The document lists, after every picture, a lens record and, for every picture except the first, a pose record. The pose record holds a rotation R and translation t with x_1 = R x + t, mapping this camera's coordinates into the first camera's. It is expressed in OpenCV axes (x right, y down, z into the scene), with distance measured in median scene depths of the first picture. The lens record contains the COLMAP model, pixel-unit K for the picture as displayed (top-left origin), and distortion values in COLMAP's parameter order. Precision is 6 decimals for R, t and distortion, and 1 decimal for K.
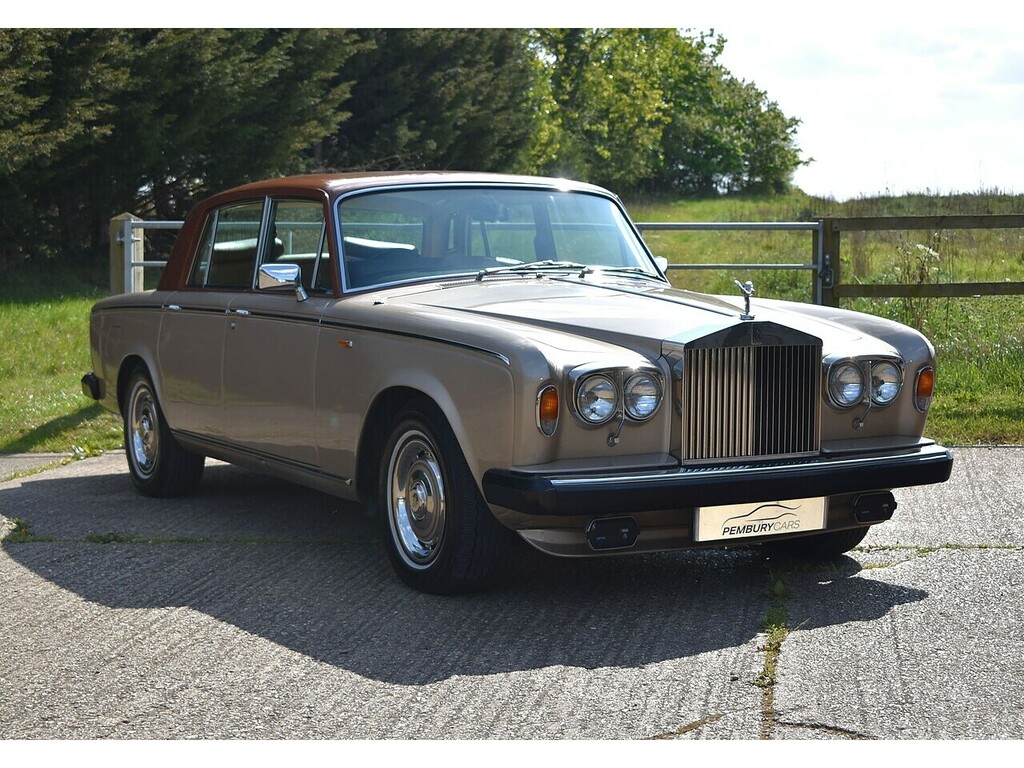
lens RADIAL K [[1903.2, 0, 495.9], [0, 1903.2, 383.6], [0, 0, 1]] dist [-0.001575, 0.037026]
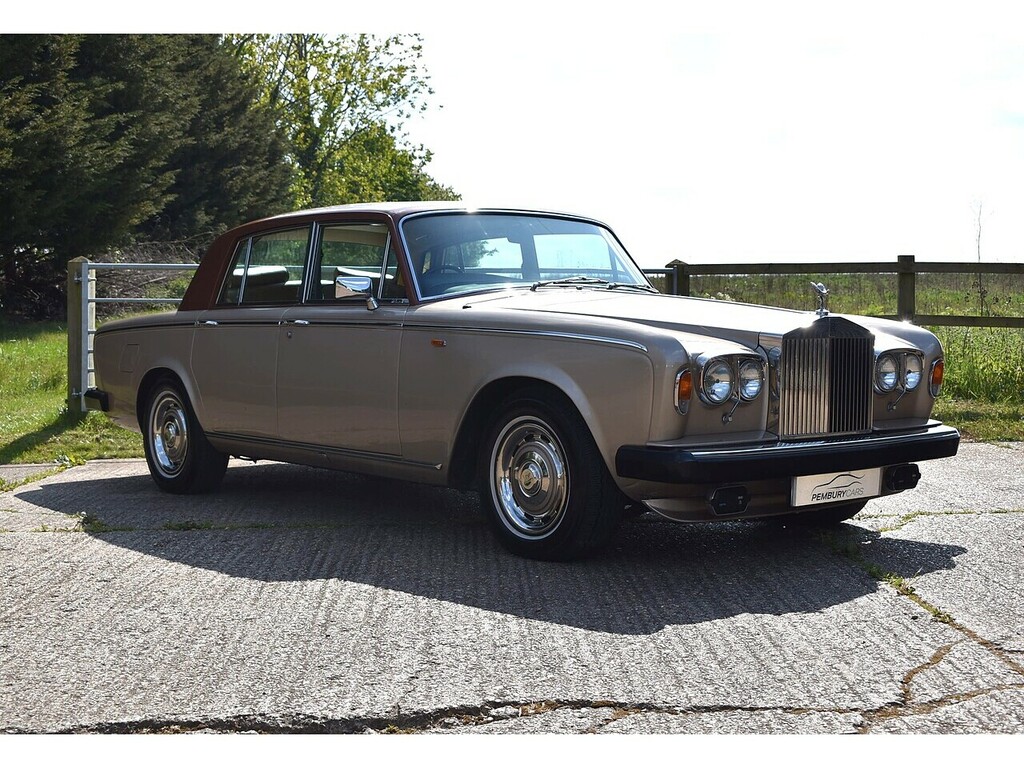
lens RADIAL K [[1494.0, 0, 512.0], [0, 1494.0, 384.0], [0, 0, 1]] dist [-0.032211, -0.016643]
pose [[0.981274, -0.005577, 0.192538, -0.178294], [0.011217, 0.999539, -0.028210, 0.024692], [-0.192292, 0.029842, 0.980884, 0.111542]]
